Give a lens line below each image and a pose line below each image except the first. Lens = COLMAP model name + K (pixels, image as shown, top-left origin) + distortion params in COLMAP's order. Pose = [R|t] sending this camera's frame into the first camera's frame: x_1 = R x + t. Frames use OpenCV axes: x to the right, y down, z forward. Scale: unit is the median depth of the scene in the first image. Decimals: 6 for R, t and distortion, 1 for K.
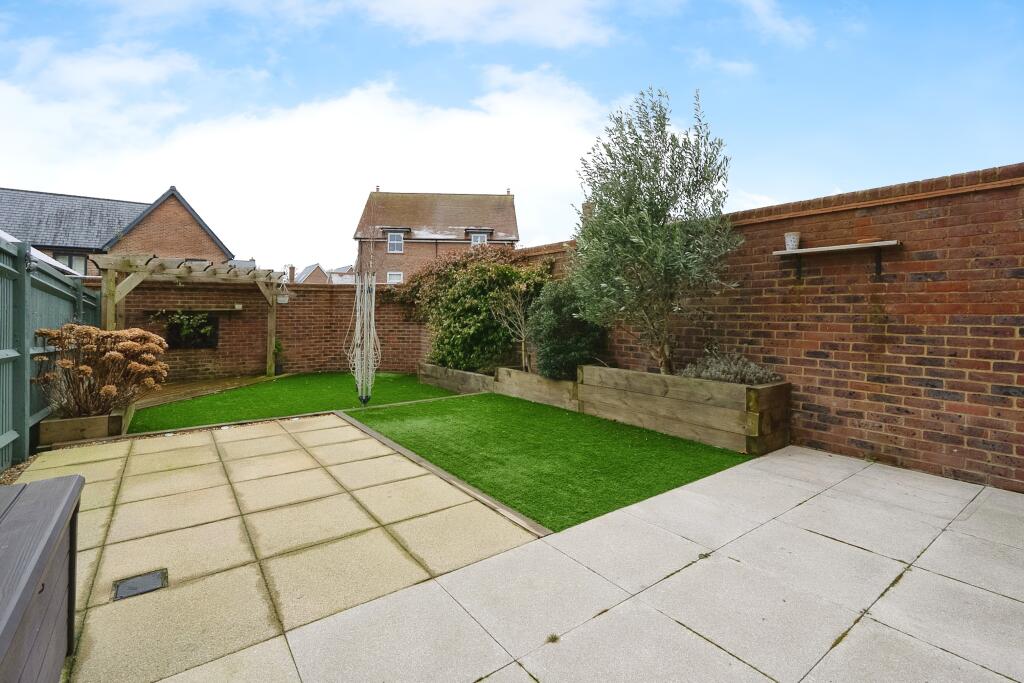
lens RADIAL K [[469.6, 0, 514.5], [0, 469.6, 311.2], [0, 0, 1]] dist [-0.006238, -0.000254]
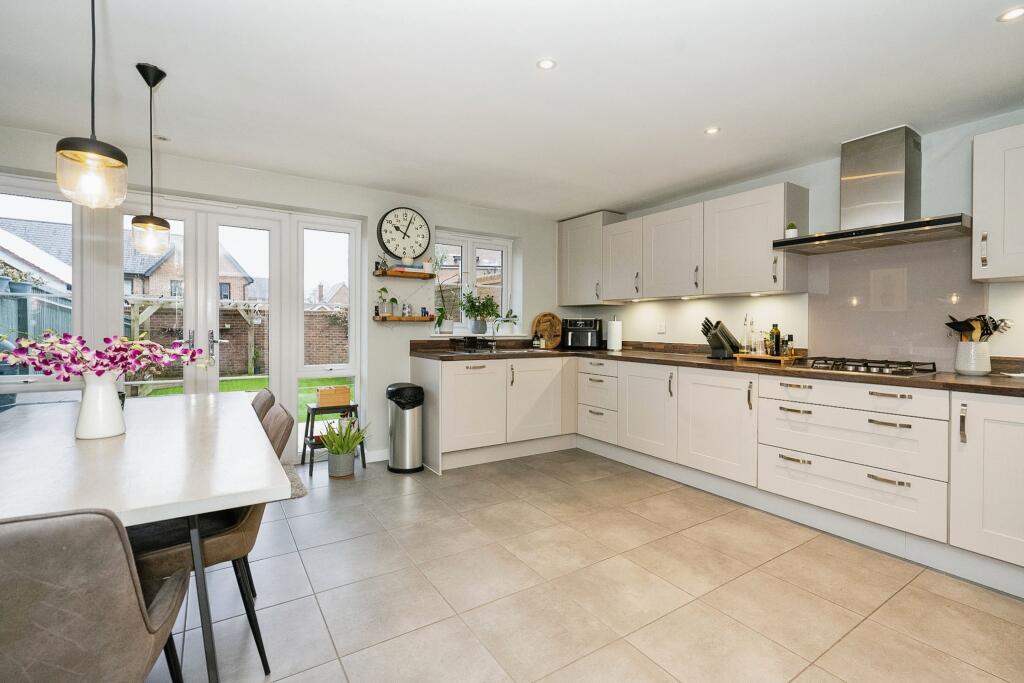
lens RADIAL K [[466.1, 0, 514.3], [0, 466.1, 328.2], [0, 0, 1]] dist [0.027937, 0.000023]
pose [[0.998266, 0.011982, -0.057640, 0.376874], [-0.012037, 0.999927, -0.000609, -0.012364], [0.057629, 0.001302, 0.998337, -0.397198]]
